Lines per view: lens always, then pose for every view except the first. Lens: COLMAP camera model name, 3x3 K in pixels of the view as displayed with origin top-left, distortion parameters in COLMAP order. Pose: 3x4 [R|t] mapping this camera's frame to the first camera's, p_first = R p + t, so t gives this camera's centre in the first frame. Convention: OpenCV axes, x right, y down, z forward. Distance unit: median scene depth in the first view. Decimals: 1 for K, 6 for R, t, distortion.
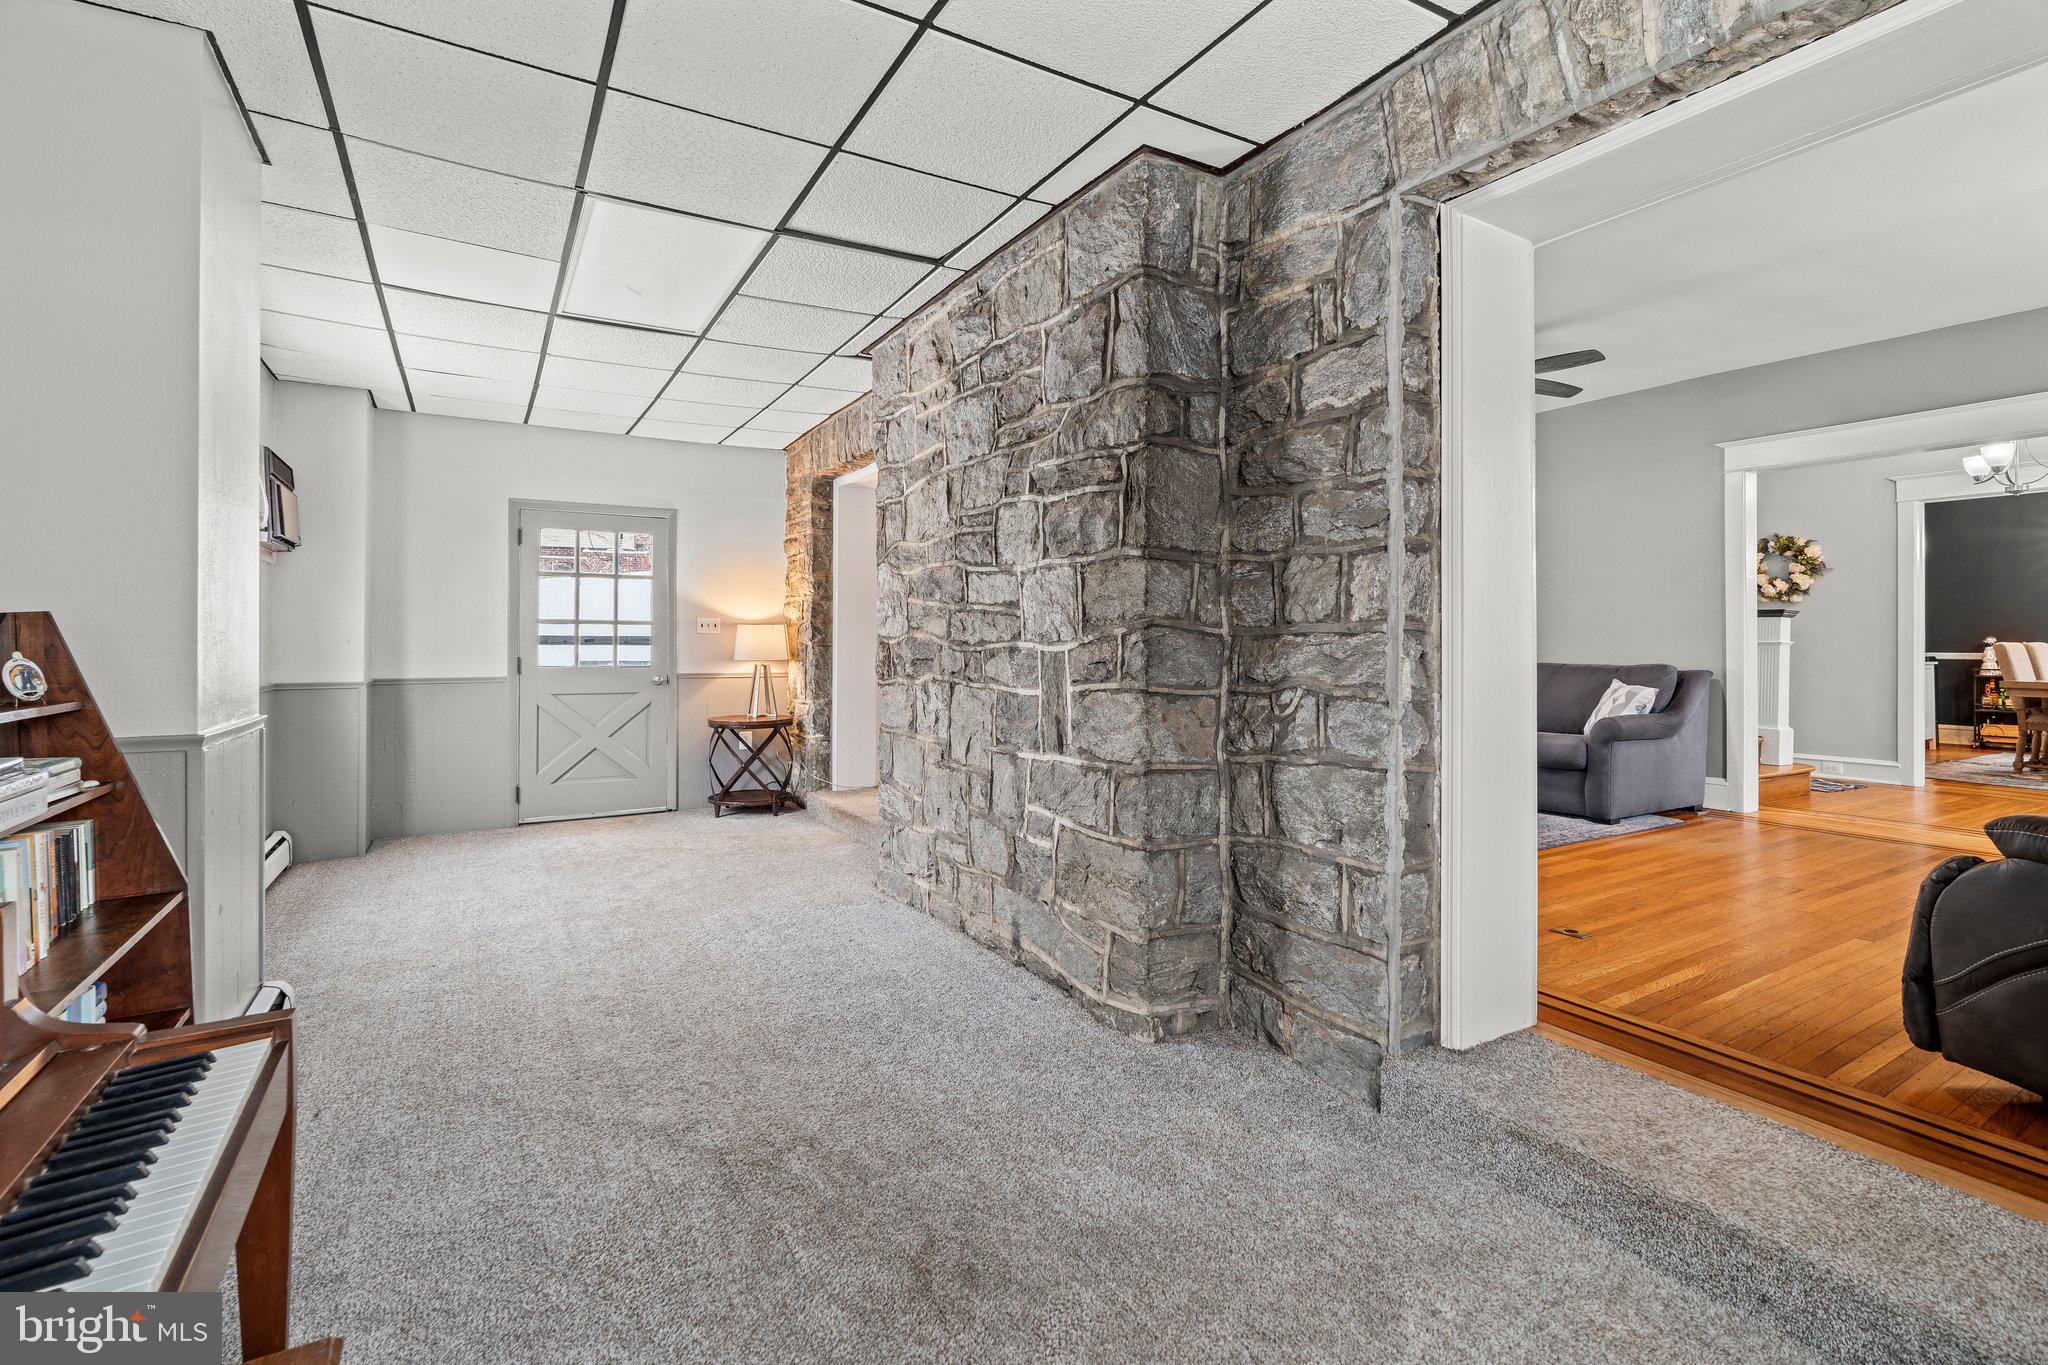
lens RADIAL K [[951.6, 0, 994.5], [0, 951.6, 647.0], [0, 0, 1]] dist [-0.000975, 0.001949]
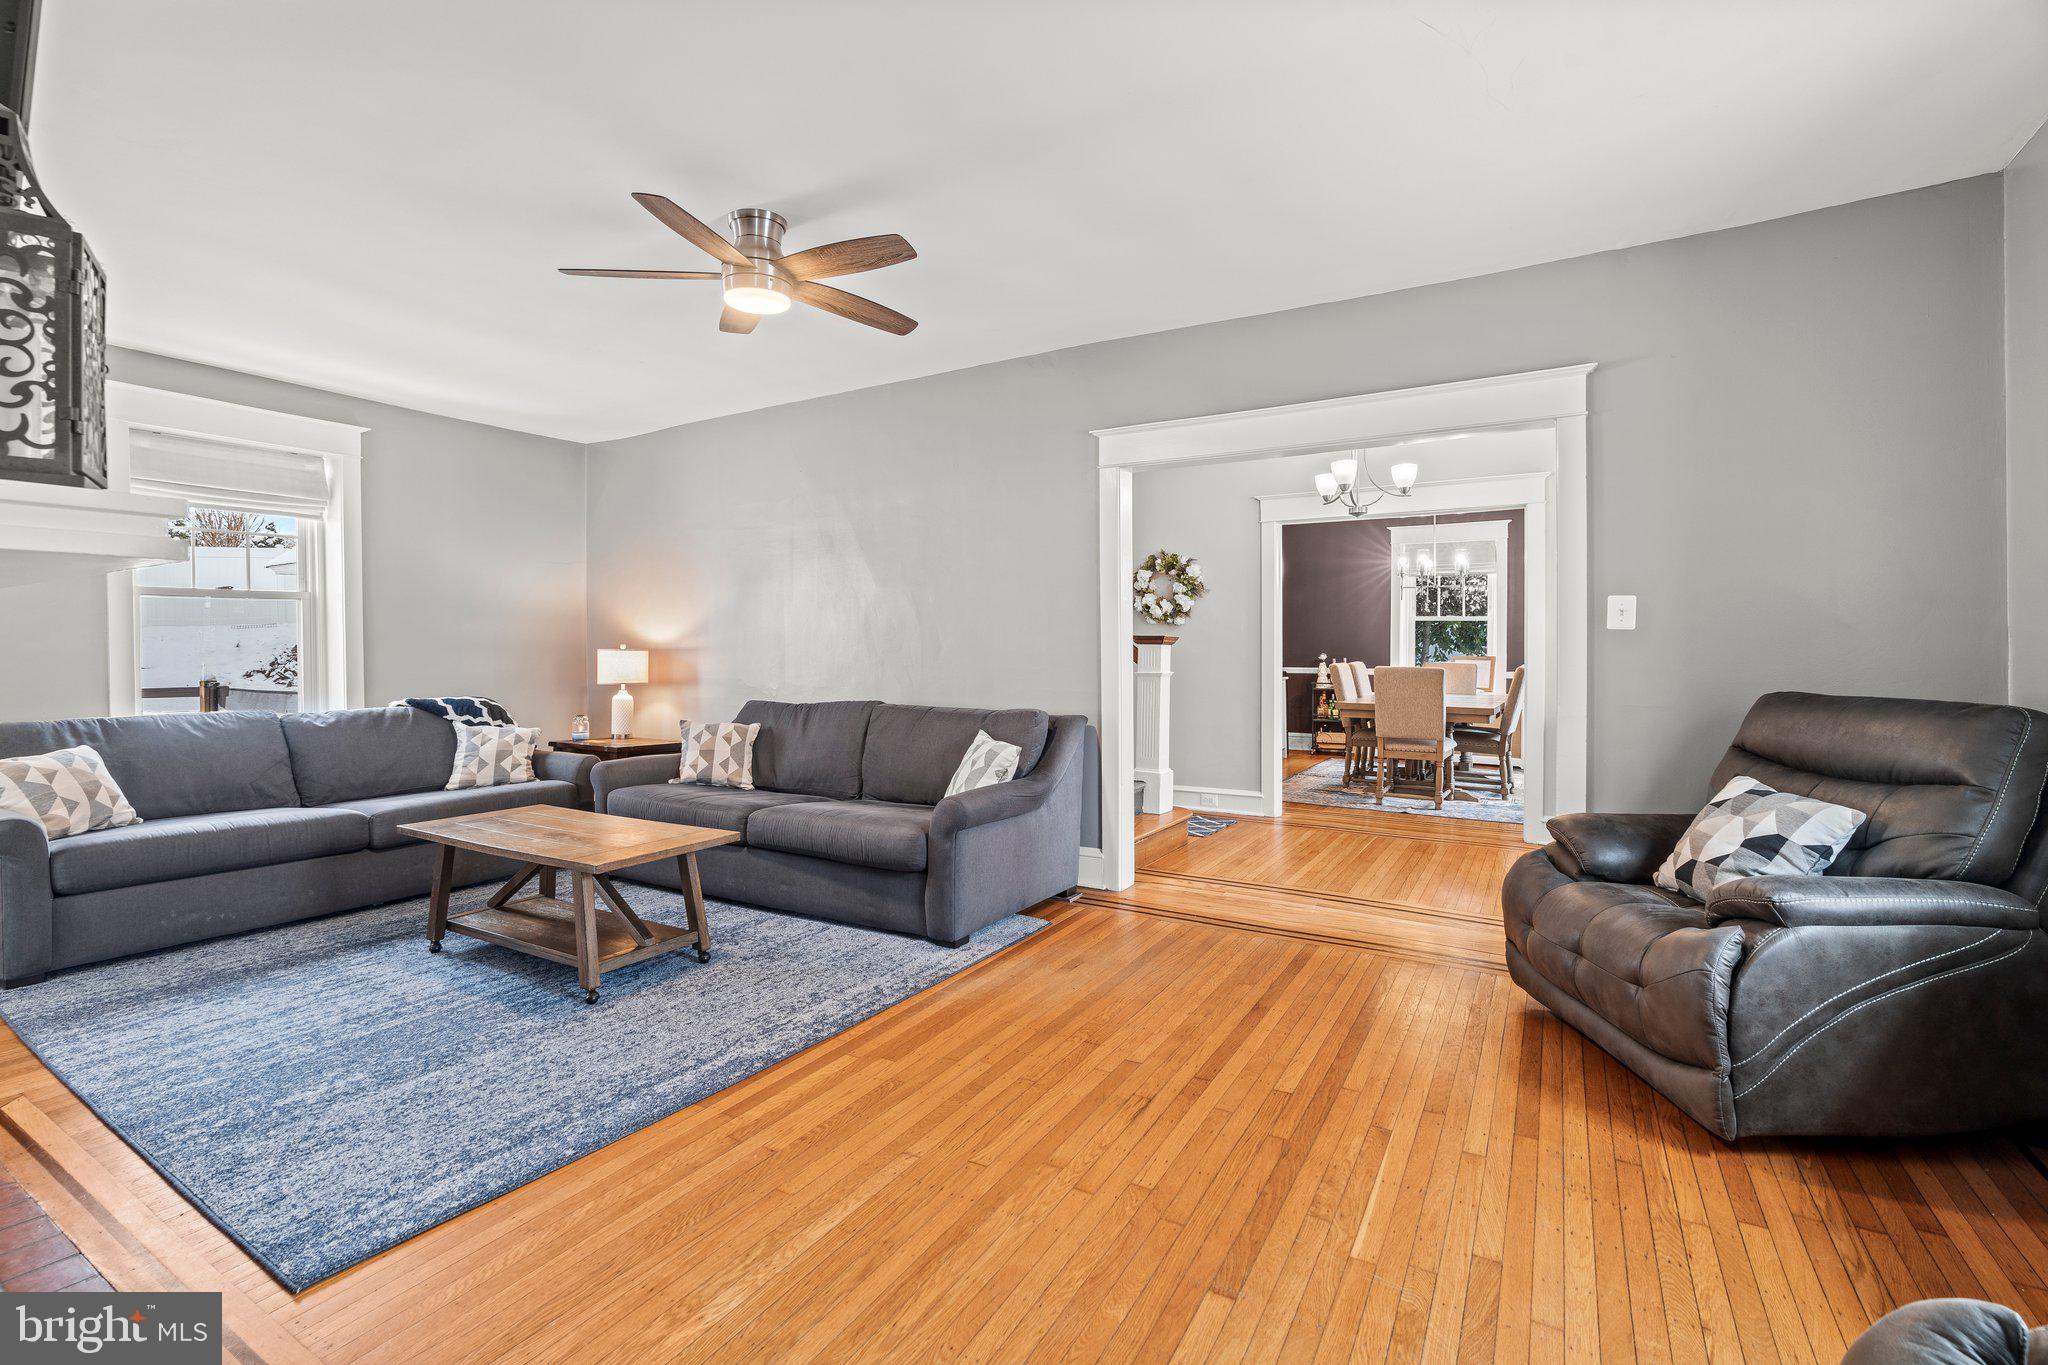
lens RADIAL K [[951.6, 0, 971.9], [0, 951.6, 661.1], [0, 0, 1]] dist [-0.000975, 0.001949]
pose [[0.893463, -0.009455, 0.449038, 0.273699], [0.003531, 0.999895, 0.014029, -0.028804], [-0.449124, -0.010949, 0.893403, 0.291911]]
